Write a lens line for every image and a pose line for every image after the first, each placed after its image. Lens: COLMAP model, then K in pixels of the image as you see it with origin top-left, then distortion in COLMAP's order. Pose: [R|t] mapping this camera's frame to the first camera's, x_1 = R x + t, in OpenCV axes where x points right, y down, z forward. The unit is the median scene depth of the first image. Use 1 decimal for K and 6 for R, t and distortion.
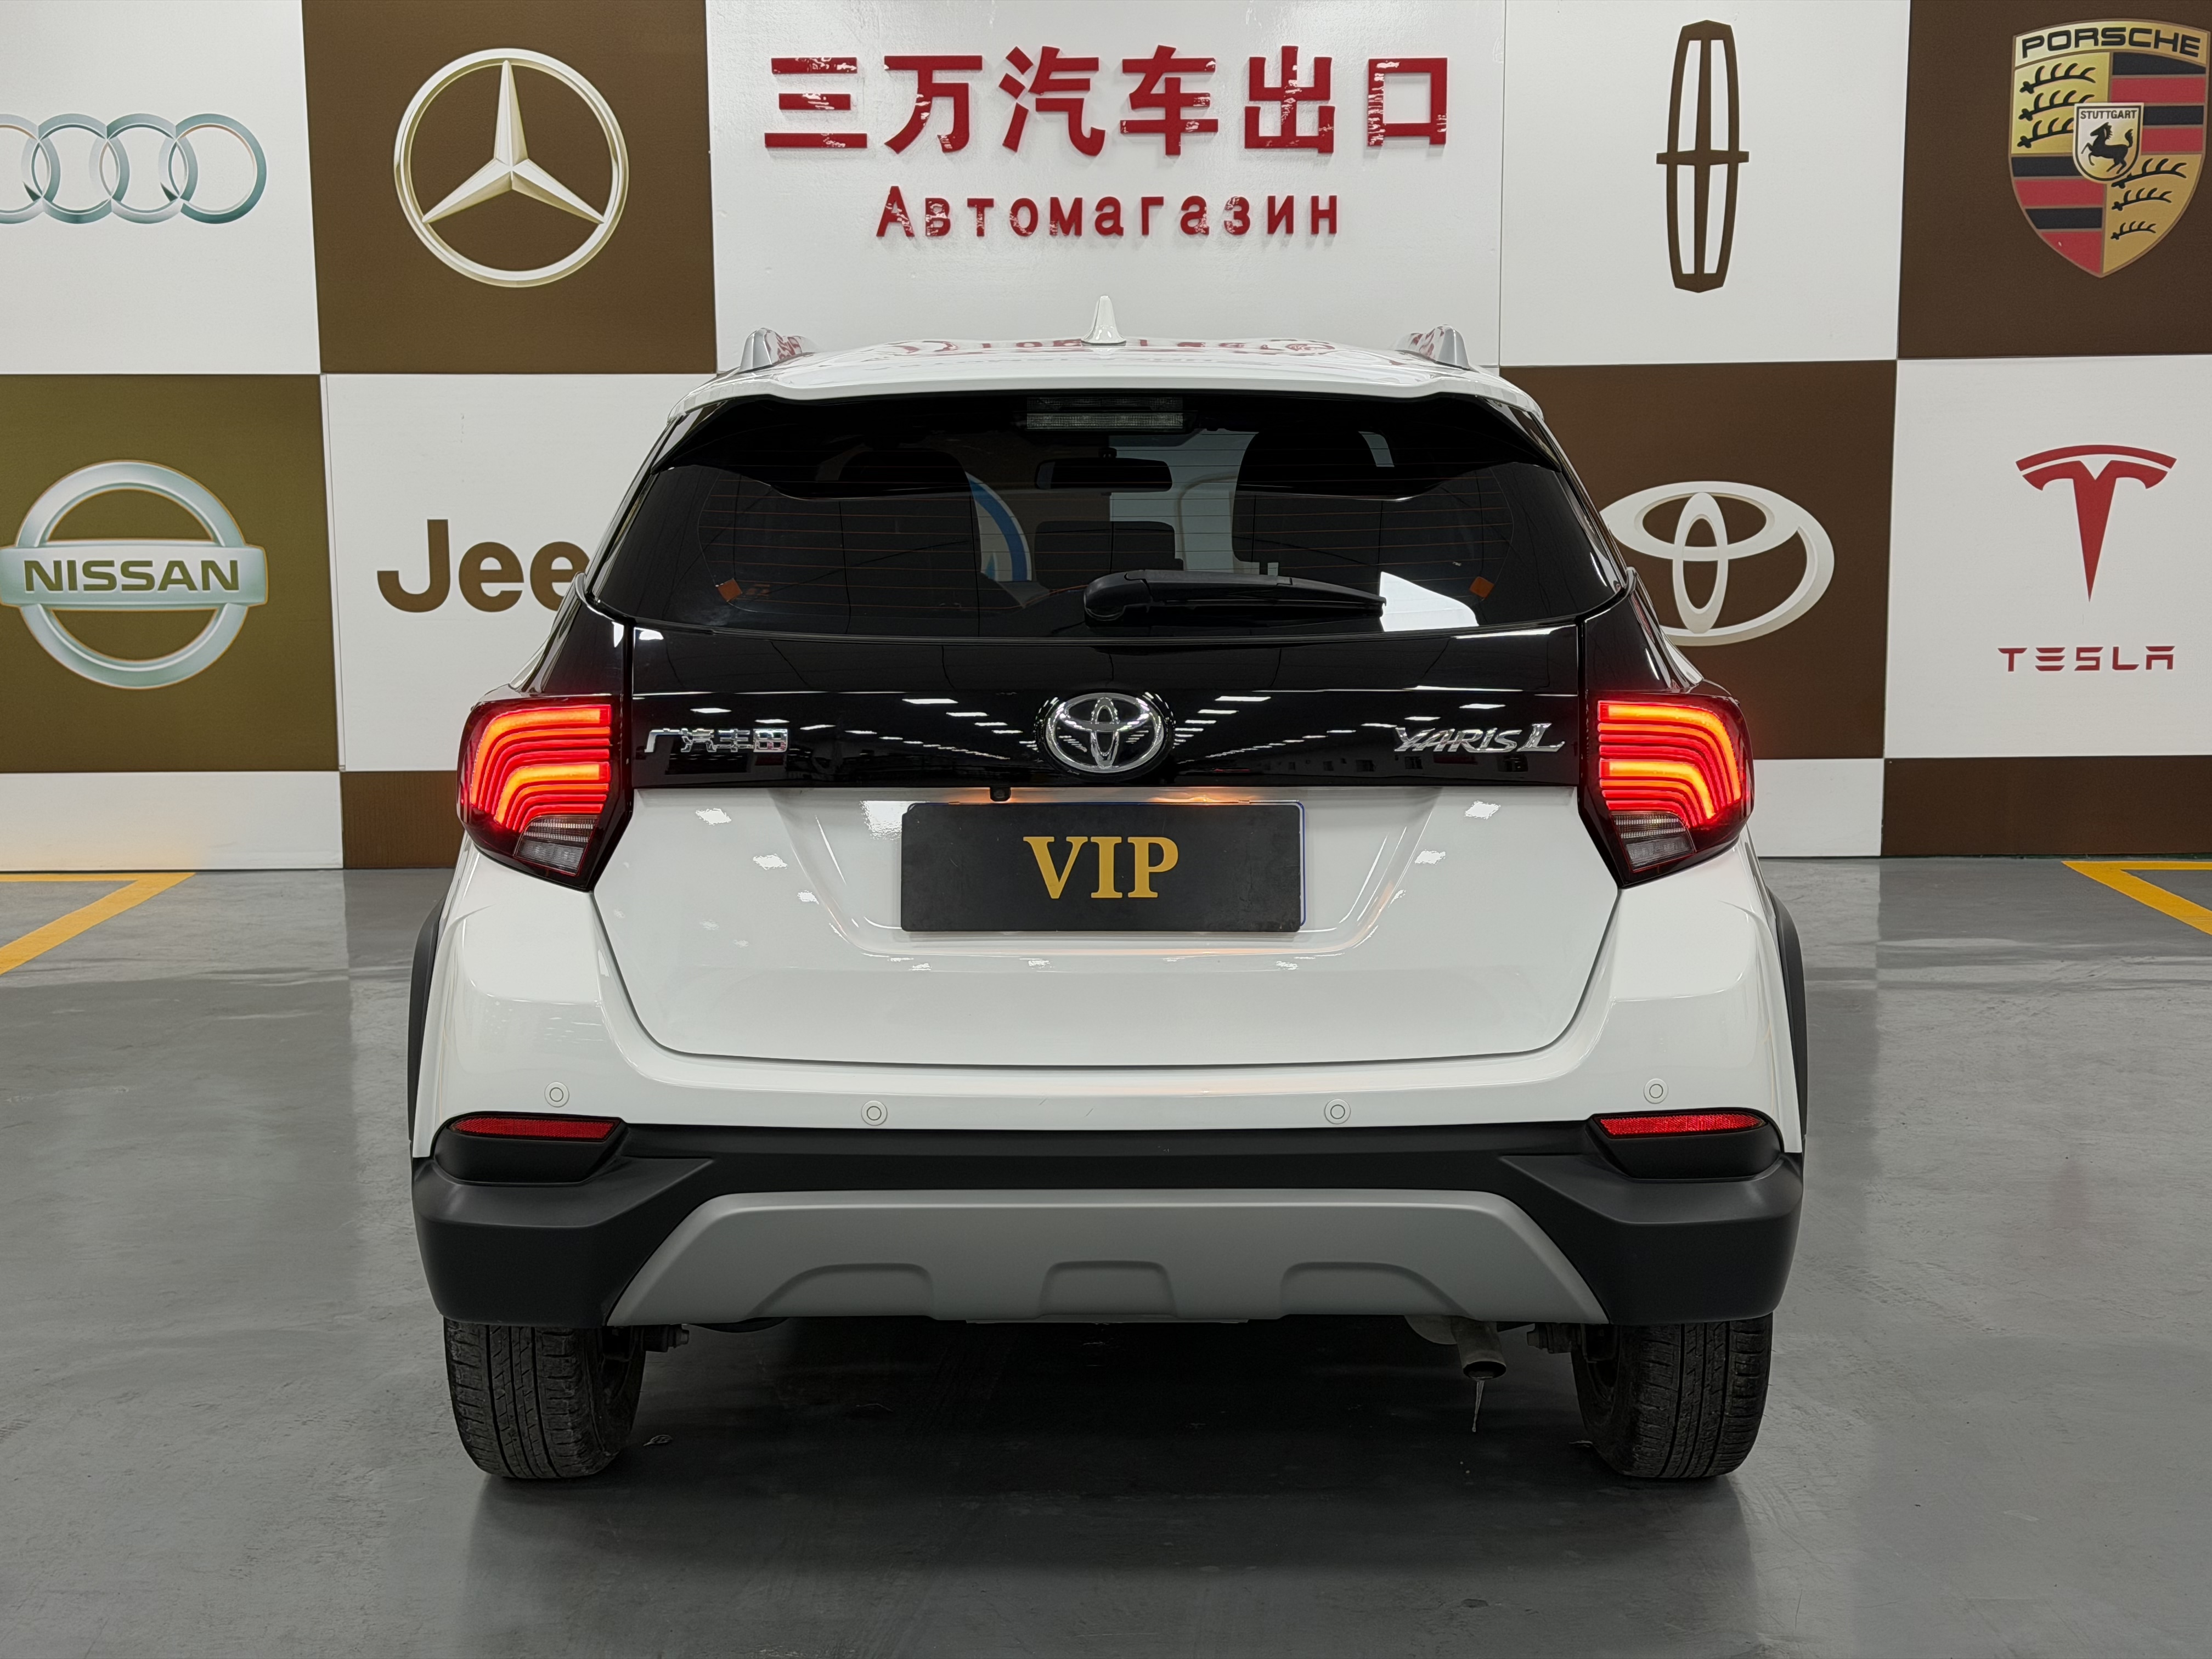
lens RADIAL K [[3344.2, 0, 1108.3], [0, 3344.2, 844.1], [0, 0, 1]] dist [0.268178, -0.793852]
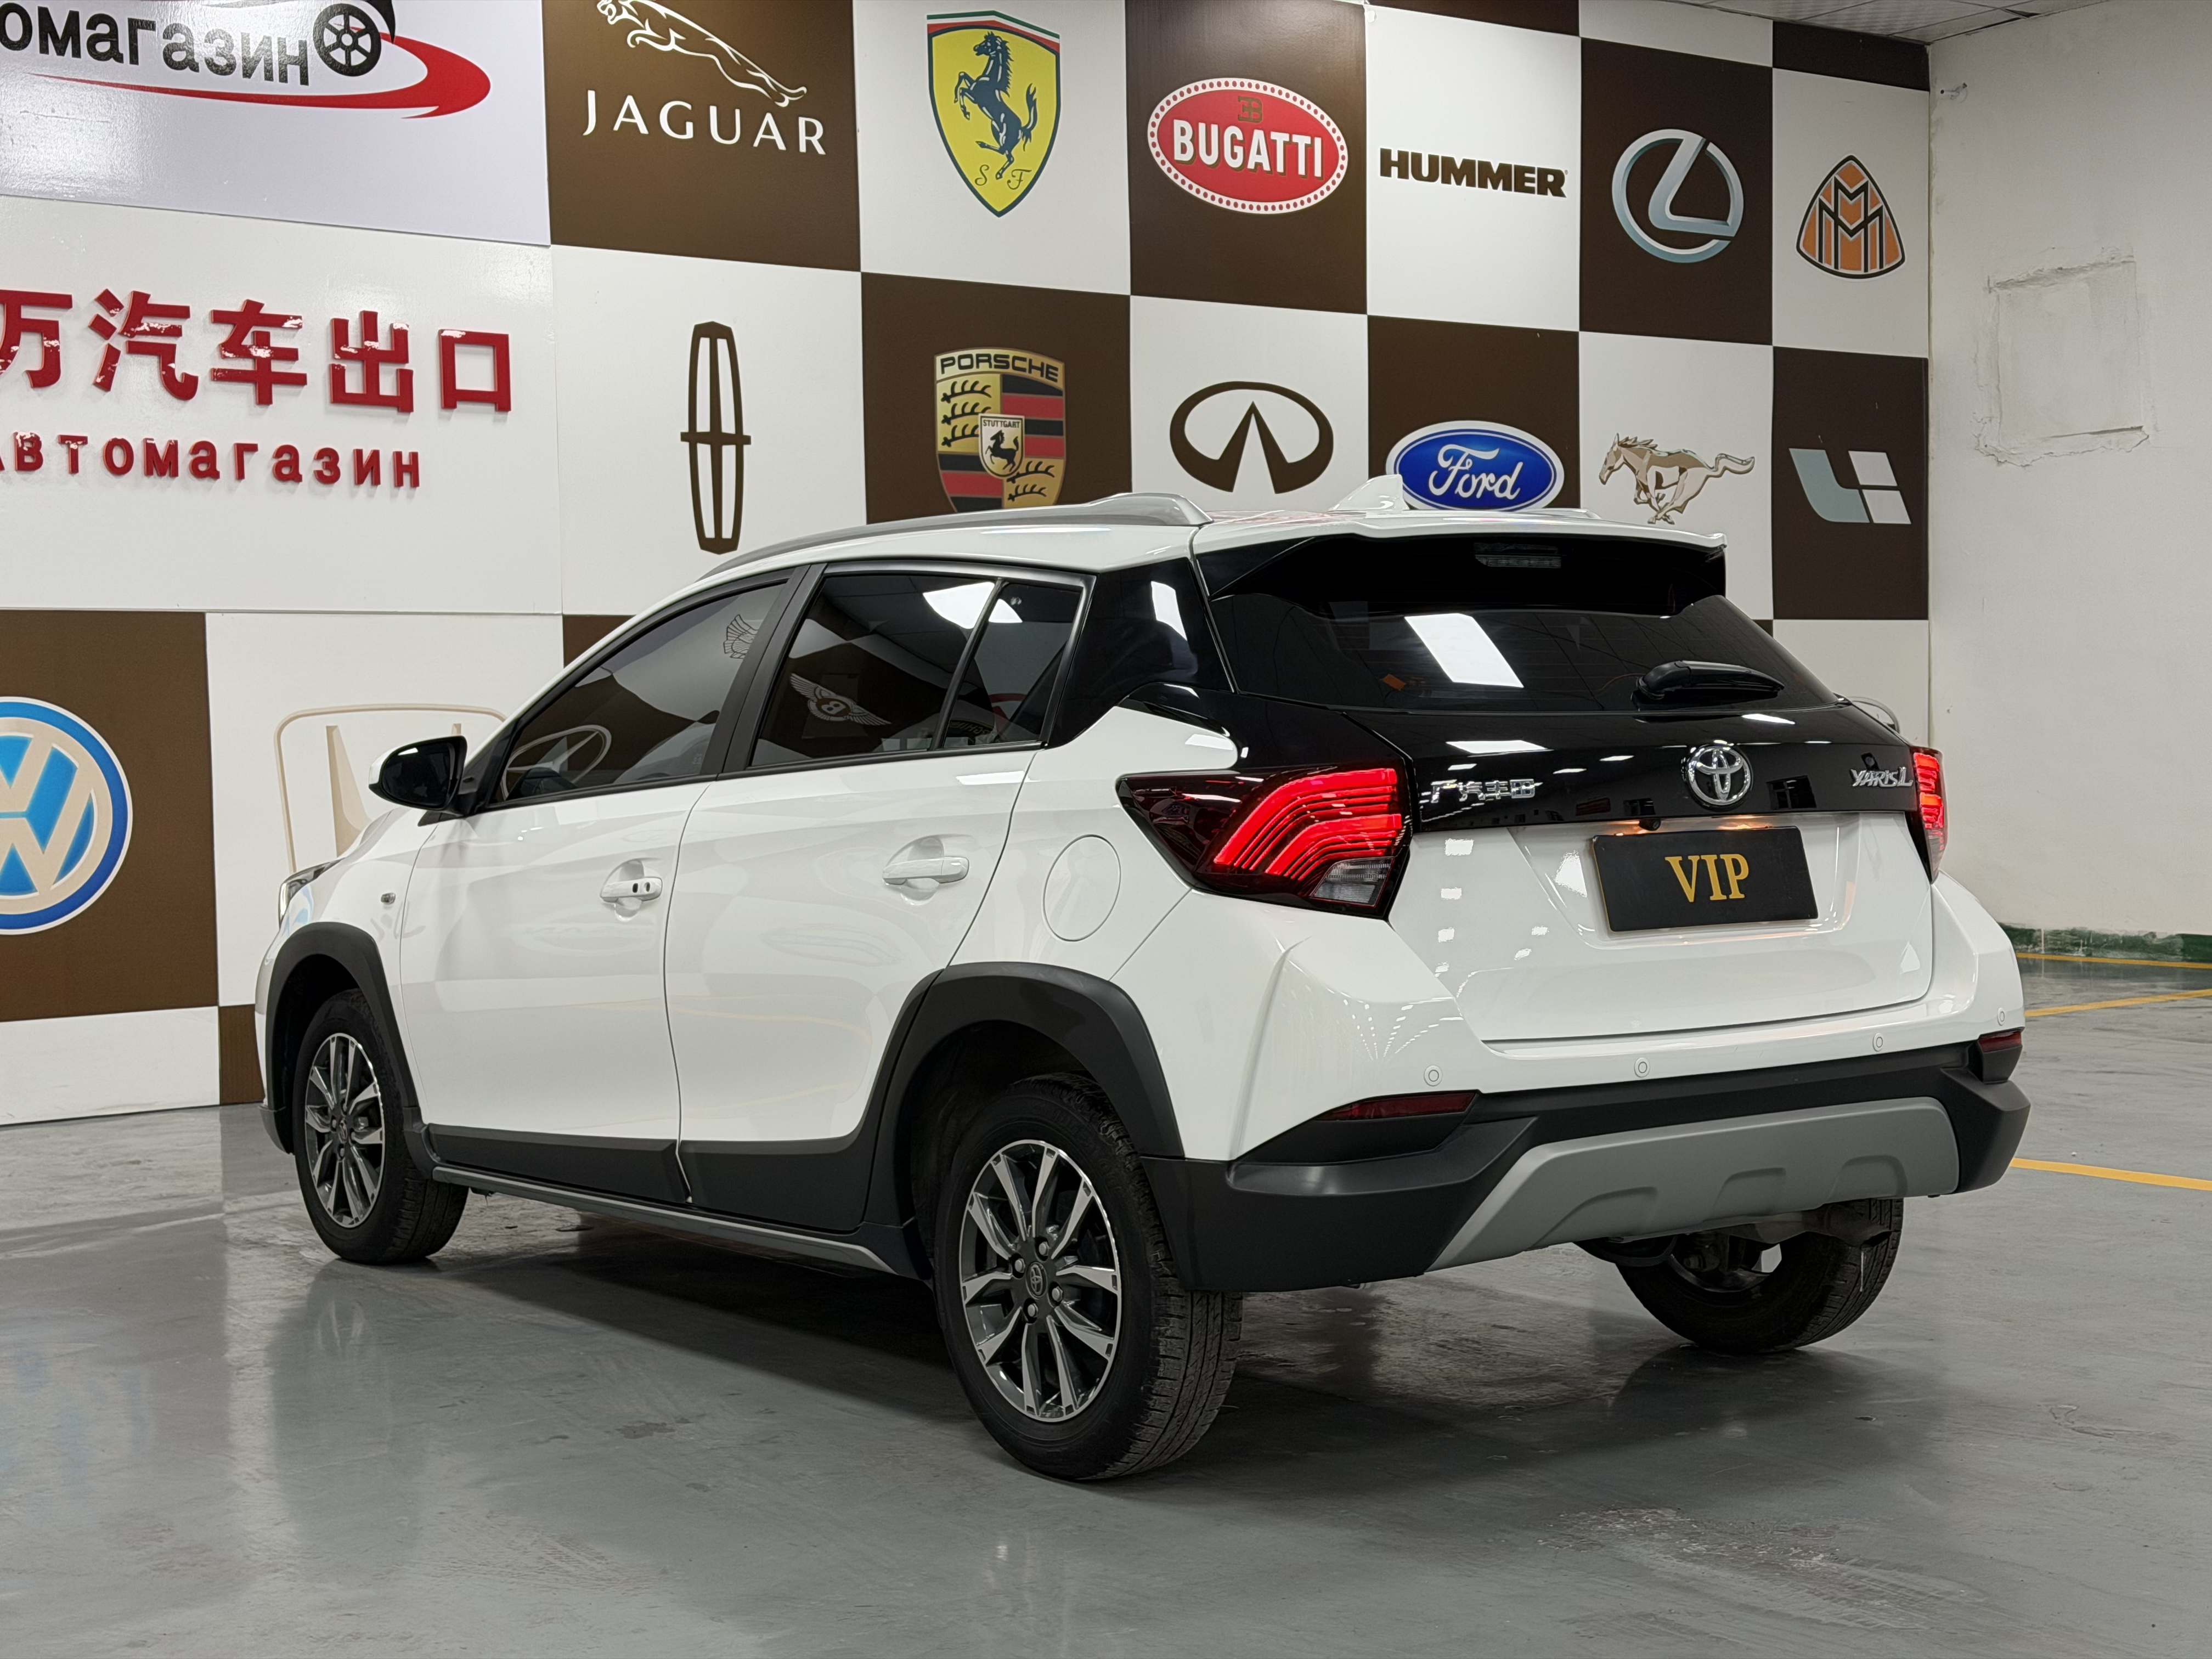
lens RADIAL K [[3278.2, 0, 1237.4], [0, 3278.2, 834.8], [0, 0, 1]] dist [0.263874, -0.474536]
pose [[0.769589, -0.031481, 0.637763, -0.407114], [0.098801, 0.992626, -0.070226, 0.026343], [-0.630850, 0.117057, 0.767024, 0.048543]]
